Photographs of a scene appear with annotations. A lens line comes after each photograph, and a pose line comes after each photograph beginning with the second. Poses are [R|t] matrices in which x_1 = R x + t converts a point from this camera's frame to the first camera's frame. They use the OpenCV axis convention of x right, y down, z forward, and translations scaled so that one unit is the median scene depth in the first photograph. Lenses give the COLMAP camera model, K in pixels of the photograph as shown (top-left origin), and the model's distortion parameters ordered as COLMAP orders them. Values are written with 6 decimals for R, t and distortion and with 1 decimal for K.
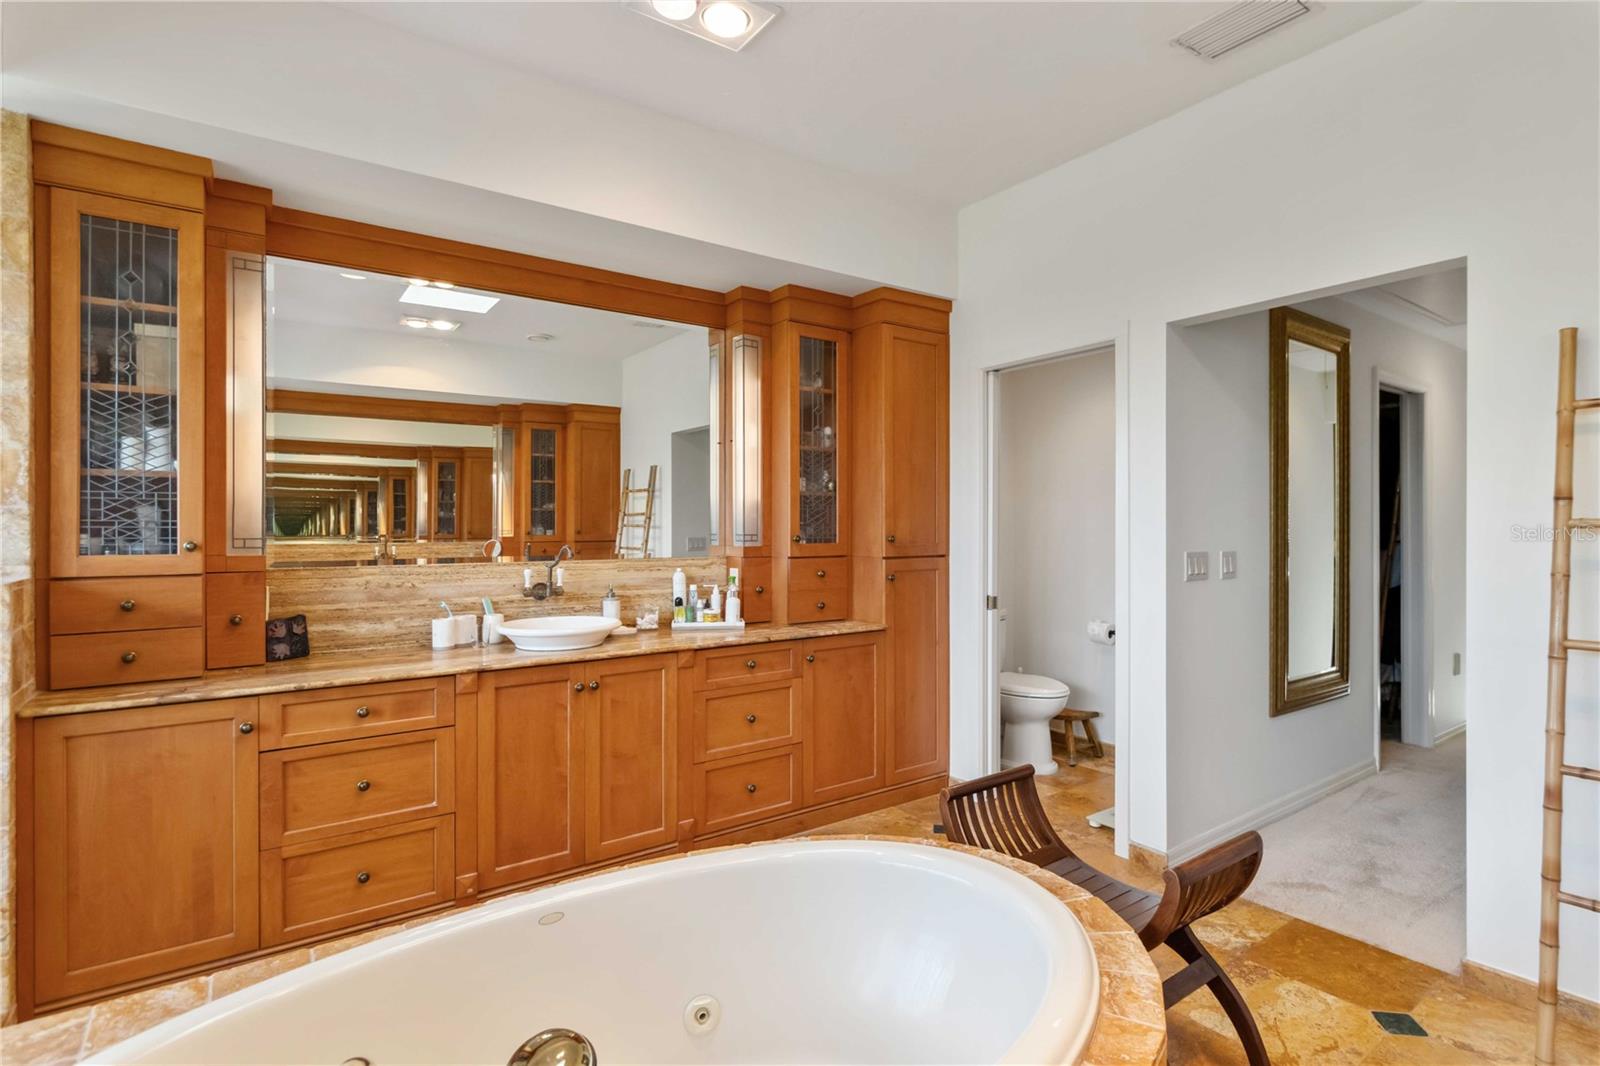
lens RADIAL K [[796.3, 0, 800.0], [0, 796.3, 533.0], [0, 0, 1]] dist [-0.002019, -0.000580]
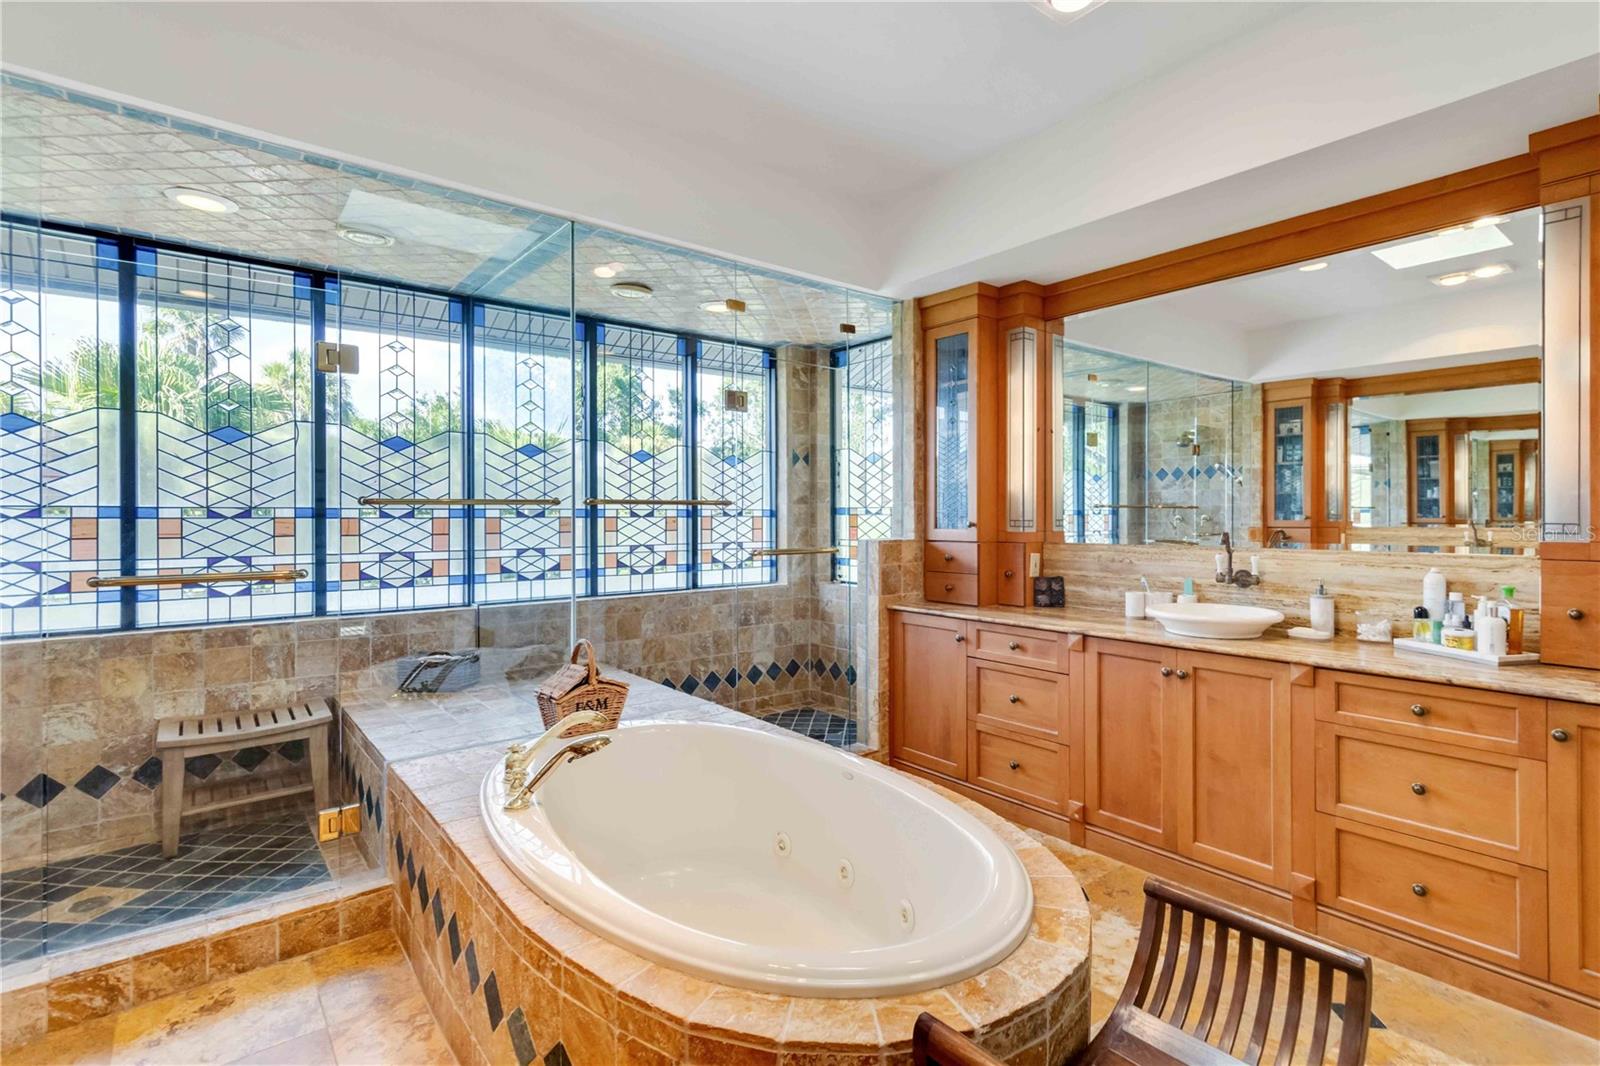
lens RADIAL K [[747.8, 0, 801.2], [0, 747.8, 513.2], [0, 0, 1]] dist [0.001339, 0.000465]
pose [[0.055619, 0.000740, -0.998452, 0.614389], [-0.003813, 0.999993, 0.000529, -0.004857], [0.998445, 0.003778, 0.055622, 0.468112]]
